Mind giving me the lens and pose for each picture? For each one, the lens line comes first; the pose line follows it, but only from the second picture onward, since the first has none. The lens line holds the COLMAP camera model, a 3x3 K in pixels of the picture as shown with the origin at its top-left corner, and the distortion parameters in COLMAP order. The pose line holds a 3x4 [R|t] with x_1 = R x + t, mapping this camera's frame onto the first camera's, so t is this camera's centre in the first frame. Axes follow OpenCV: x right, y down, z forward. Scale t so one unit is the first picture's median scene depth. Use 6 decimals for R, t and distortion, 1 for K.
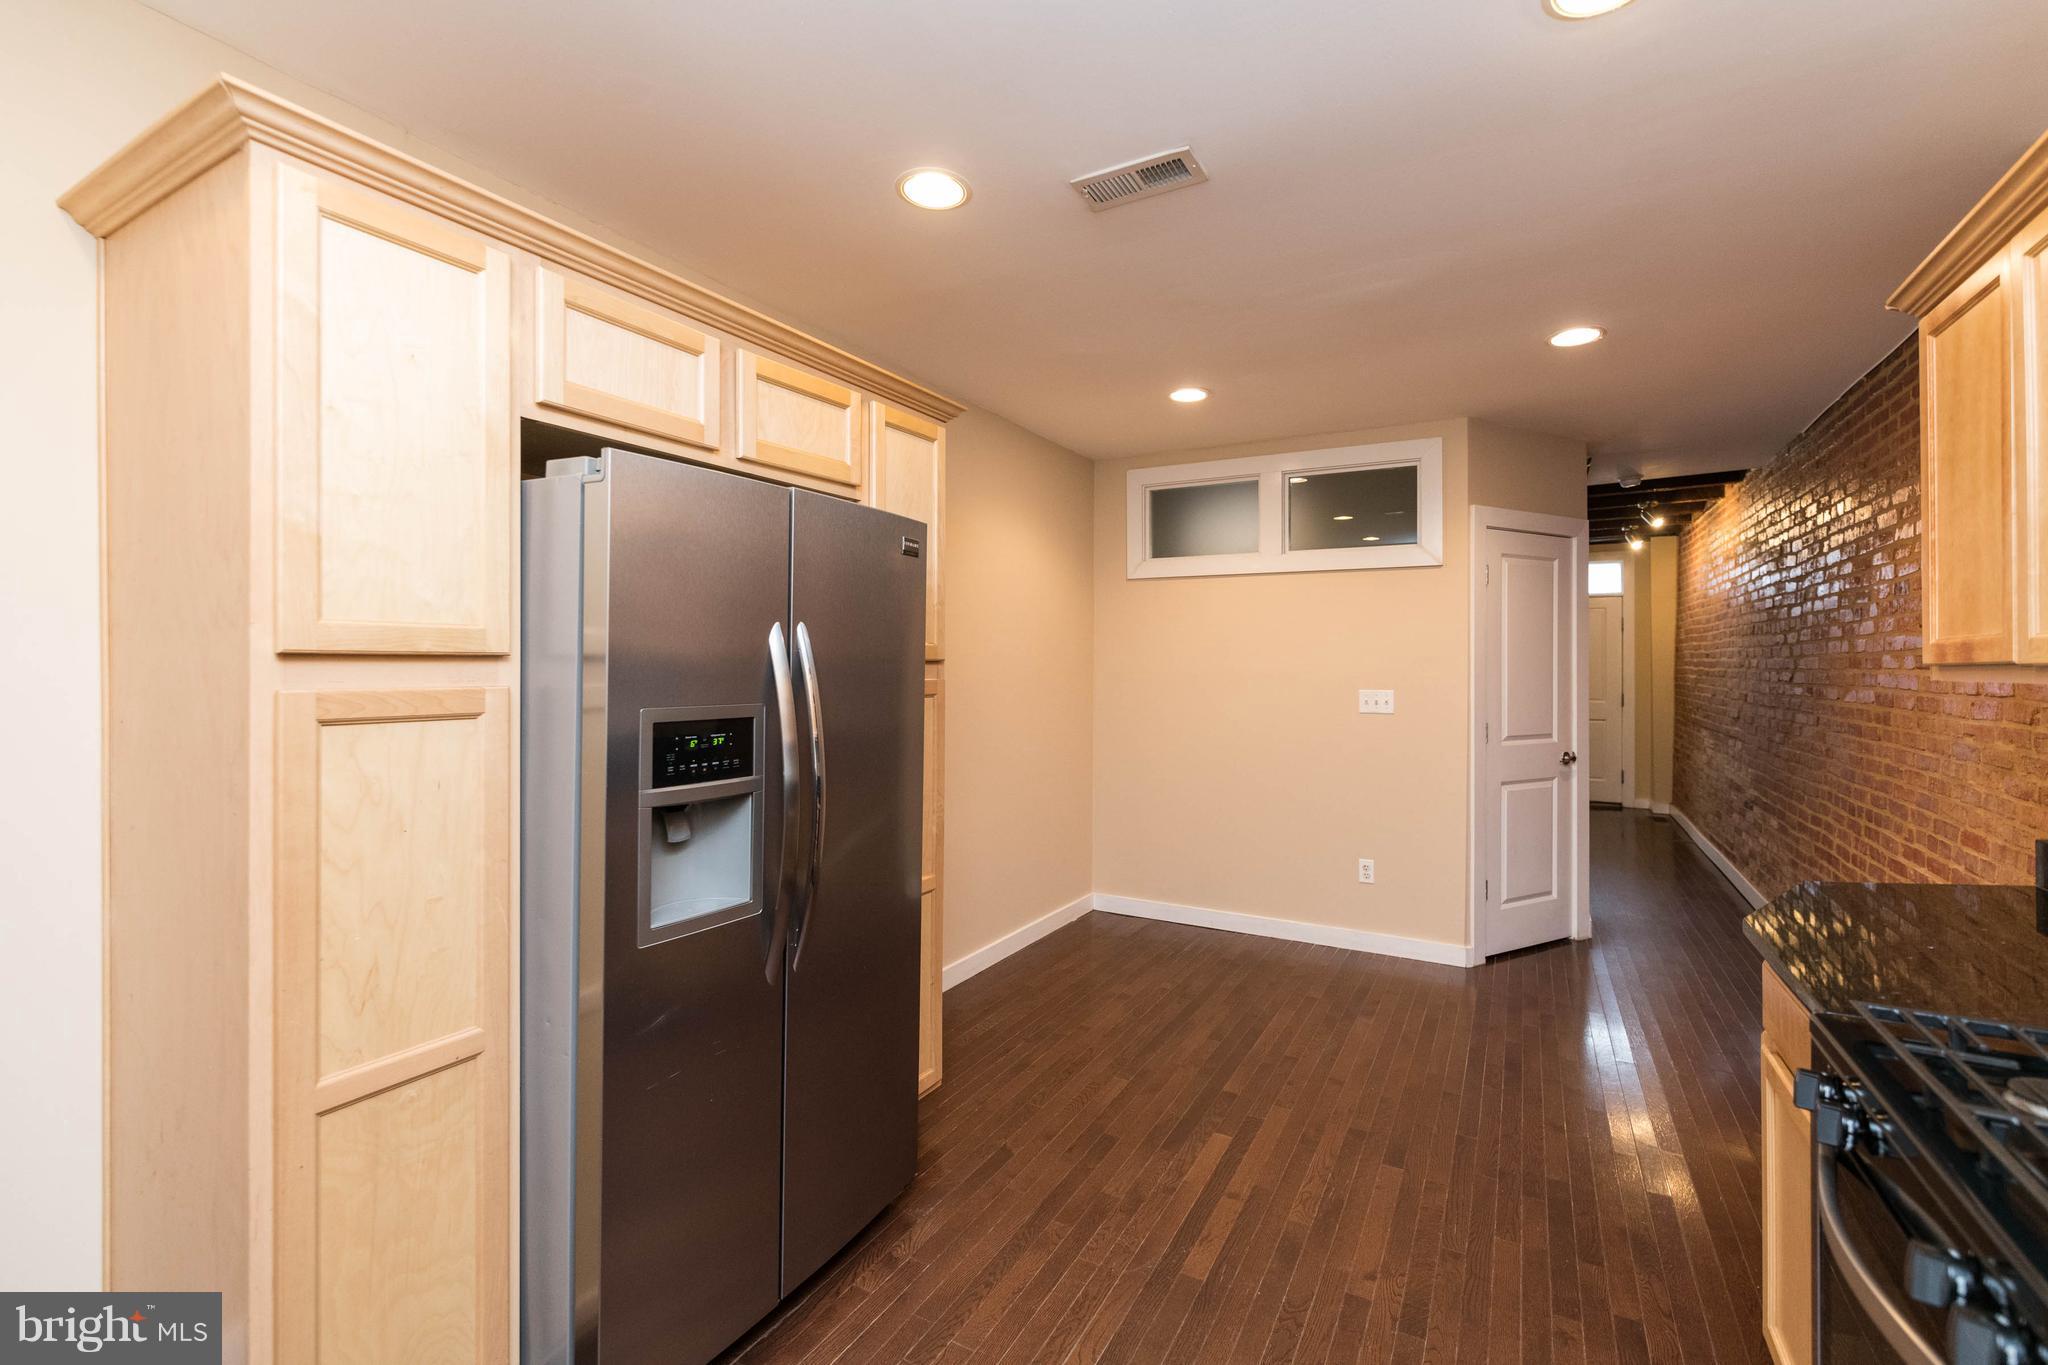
lens RADIAL K [[884.7, 0, 1022.2], [0, 884.7, 667.2], [0, 0, 1]] dist [-0.001363, -0.000355]
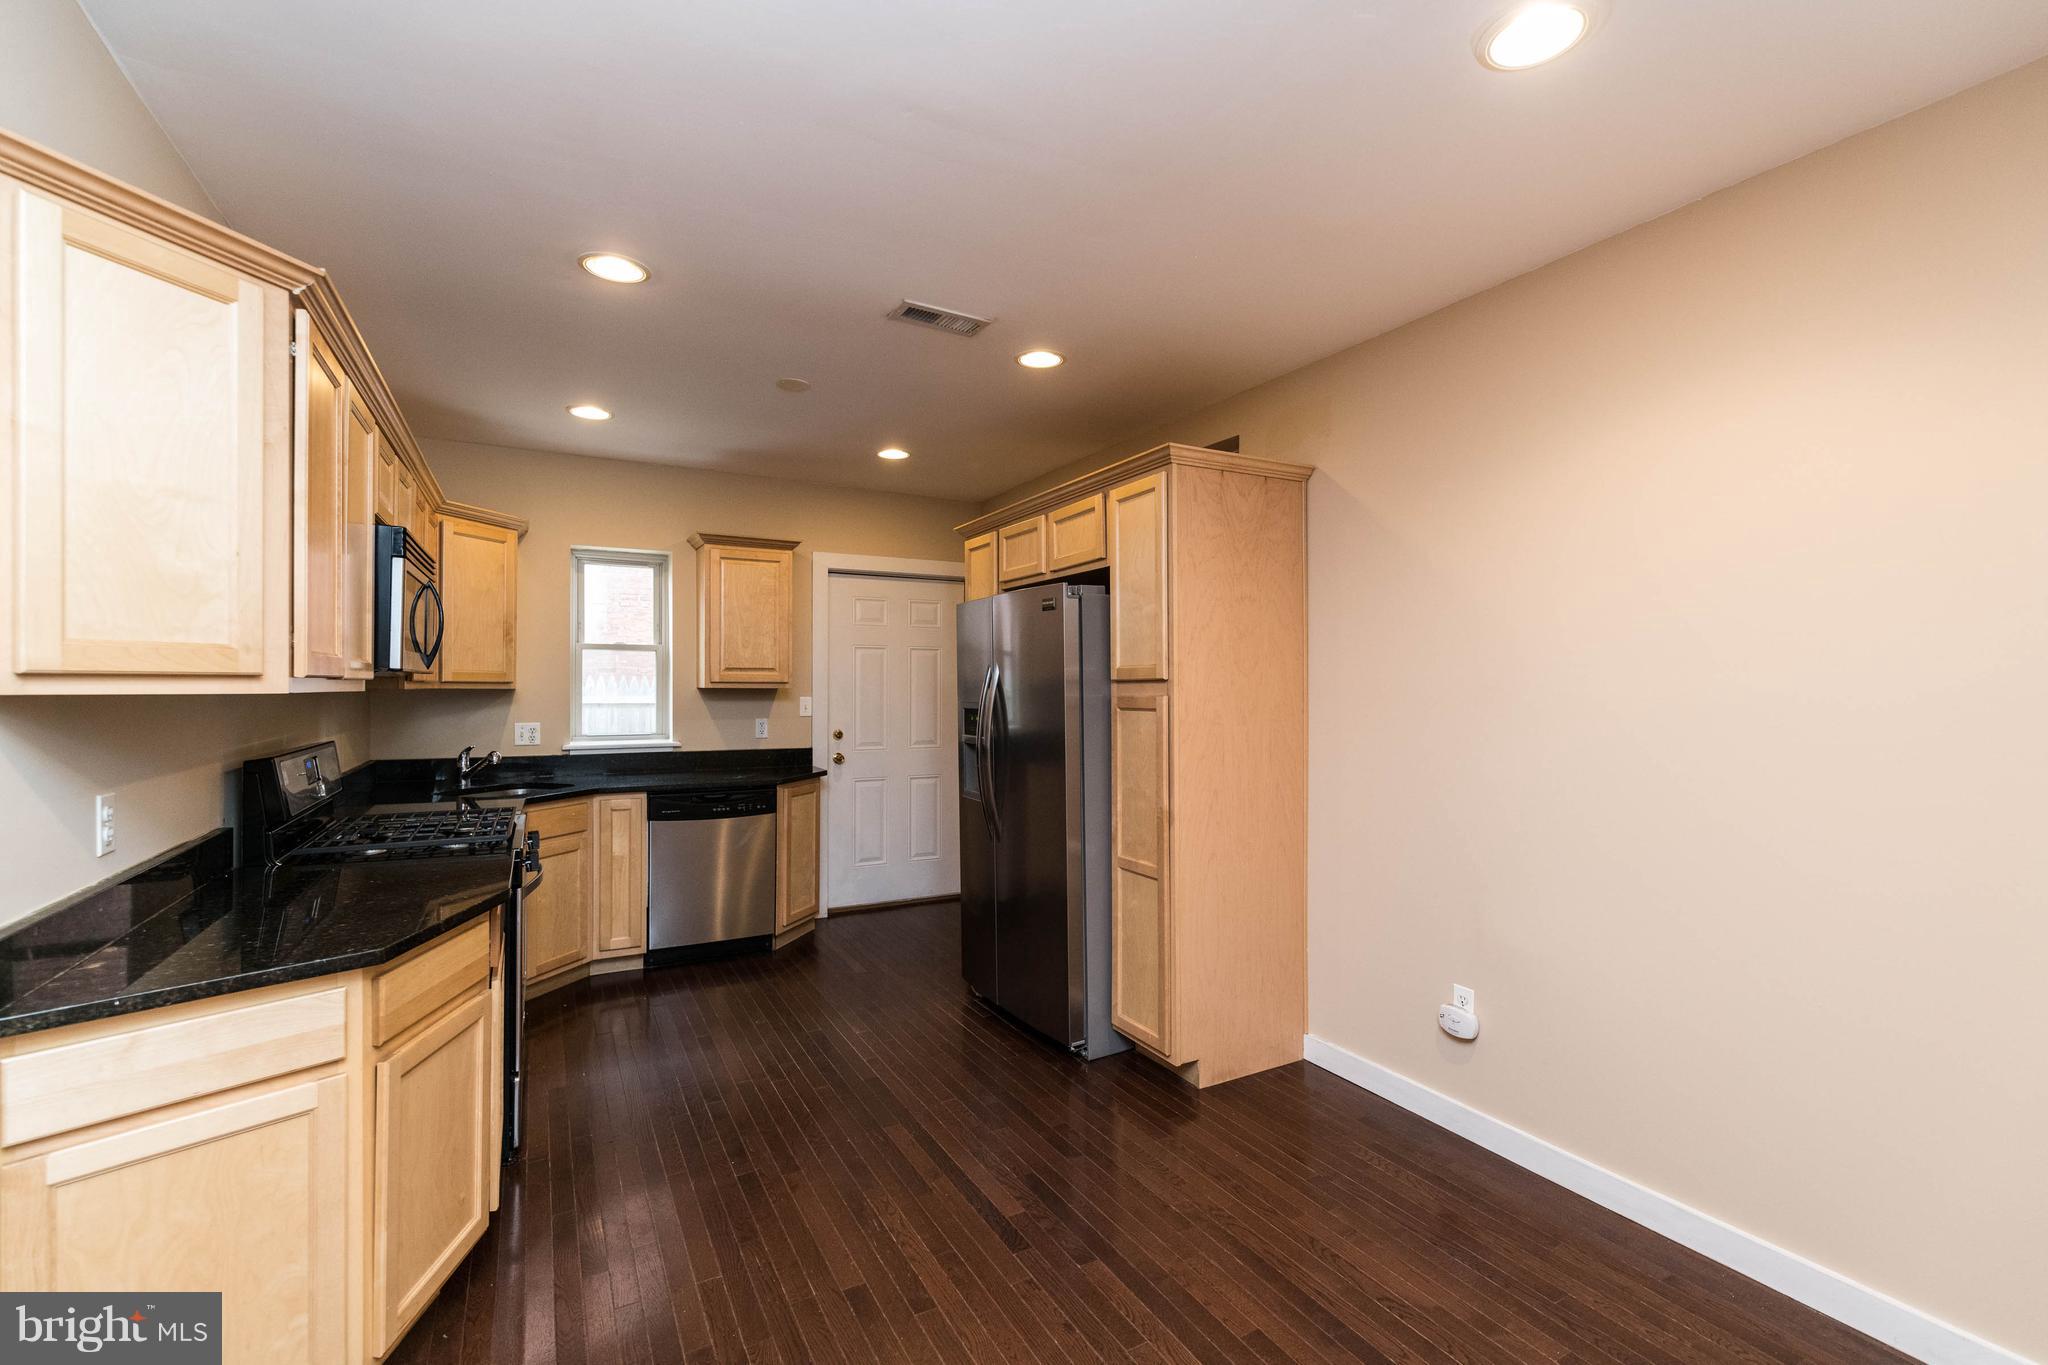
lens RADIAL K [[884.7, 0, 1012.1], [0, 884.7, 696.4], [0, 0, 1]] dist [-0.001363, -0.000355]
pose [[-0.541548, -0.011034, -0.840598, 0.750405], [-0.003890, 0.999936, -0.010620, 0.023774], [0.840661, -0.002482, -0.541556, 1.142044]]
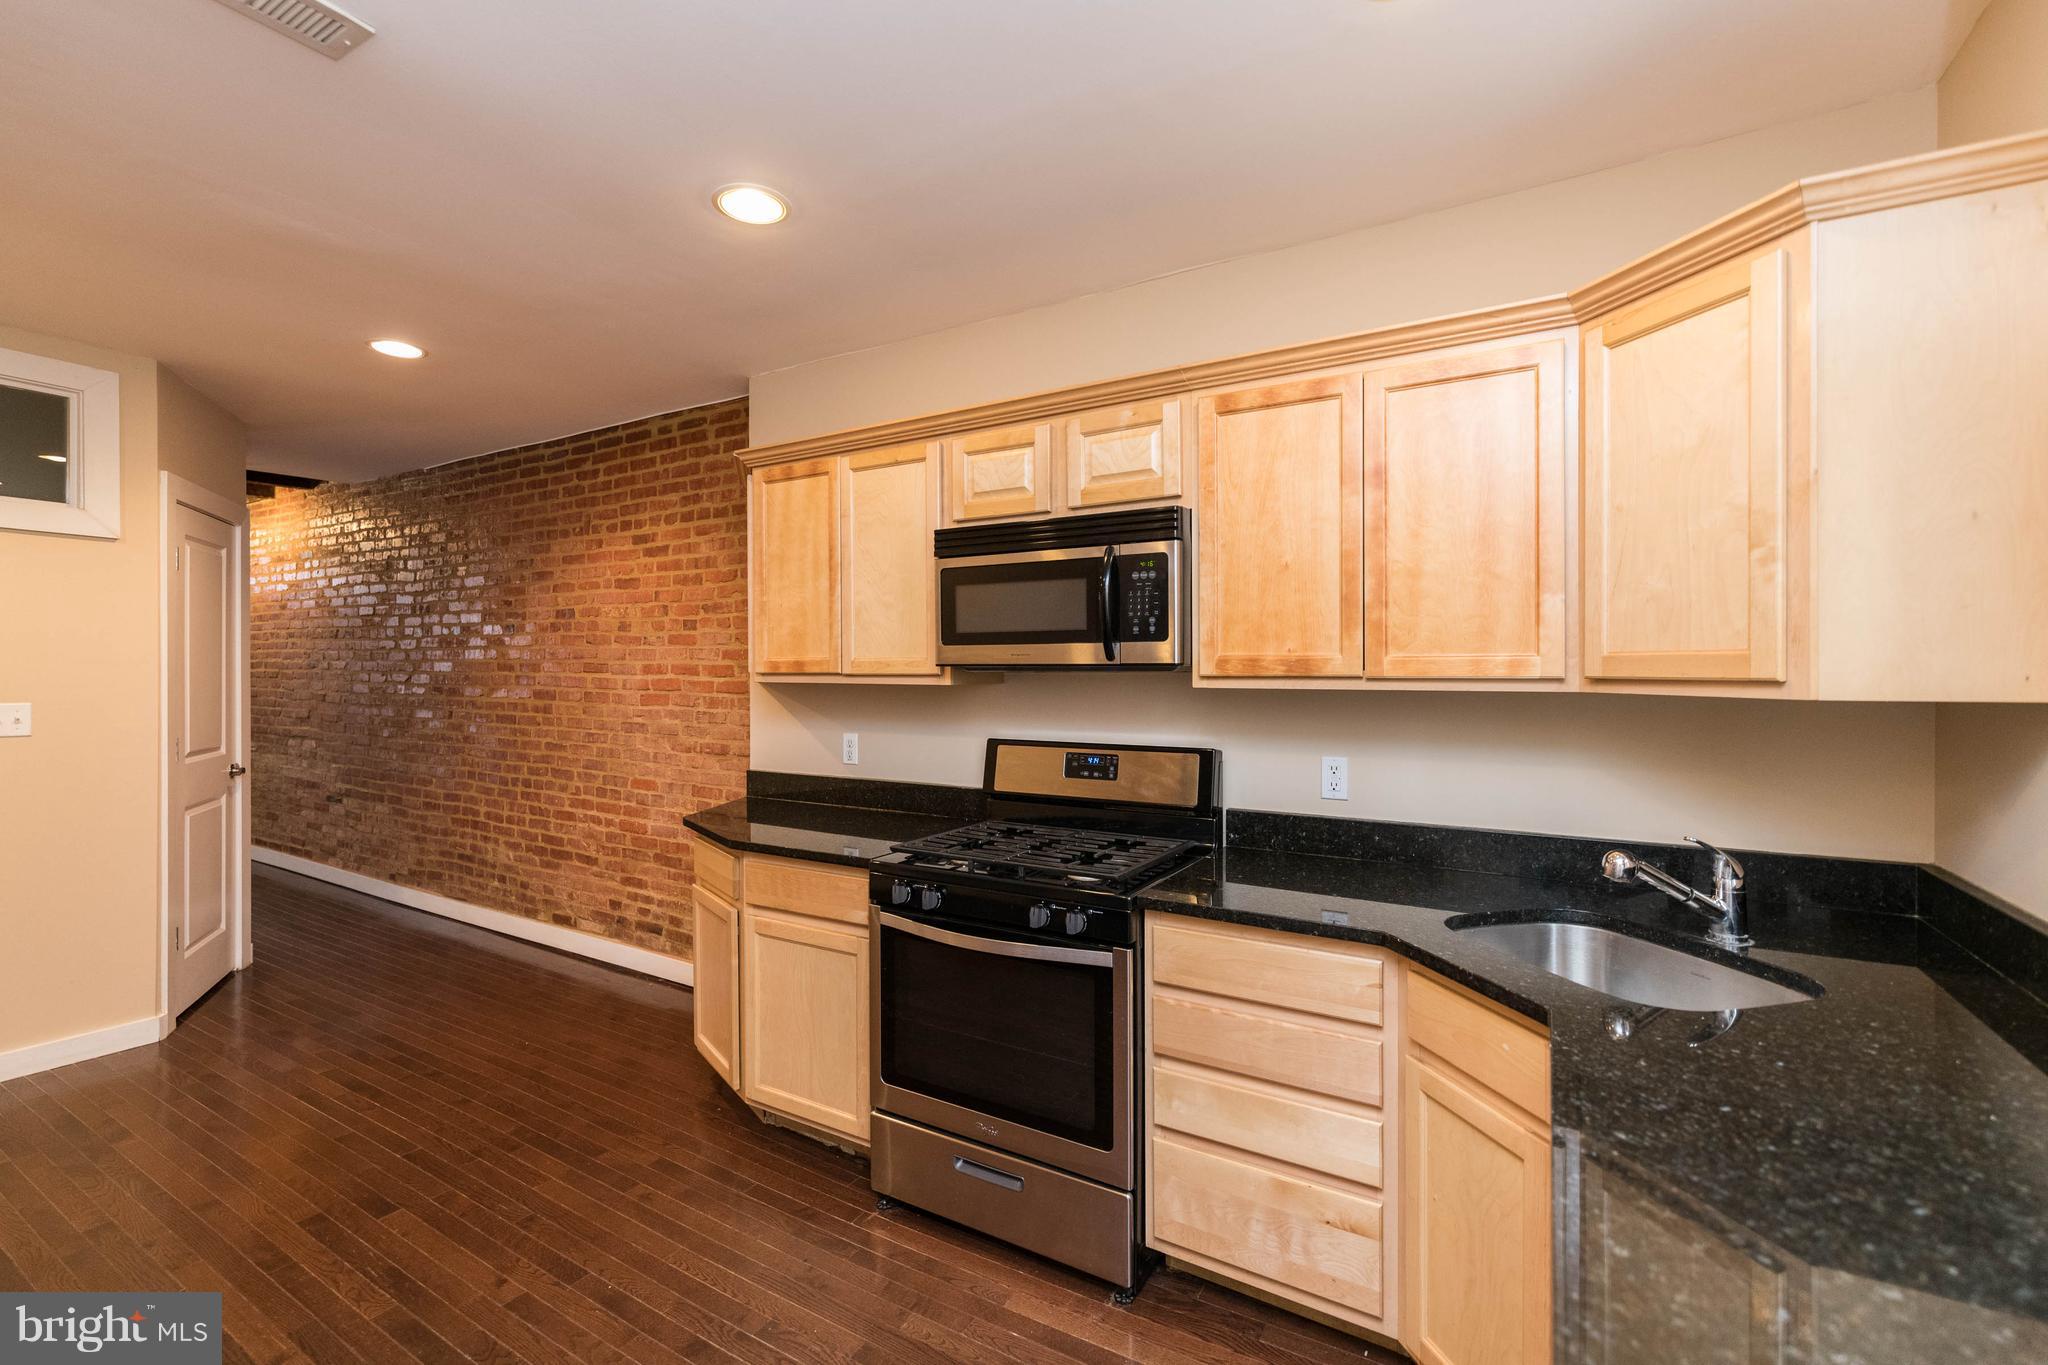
lens RADIAL K [[884.7, 0, 1036.0], [0, 884.7, 672.4], [0, 0, 1]] dist [-0.001363, -0.000355]
pose [[0.013522, -0.004797, 0.999897, -0.361044], [-0.004761, 0.999977, 0.004862, -0.007473], [-0.999897, -0.004826, 0.013499, 0.228866]]
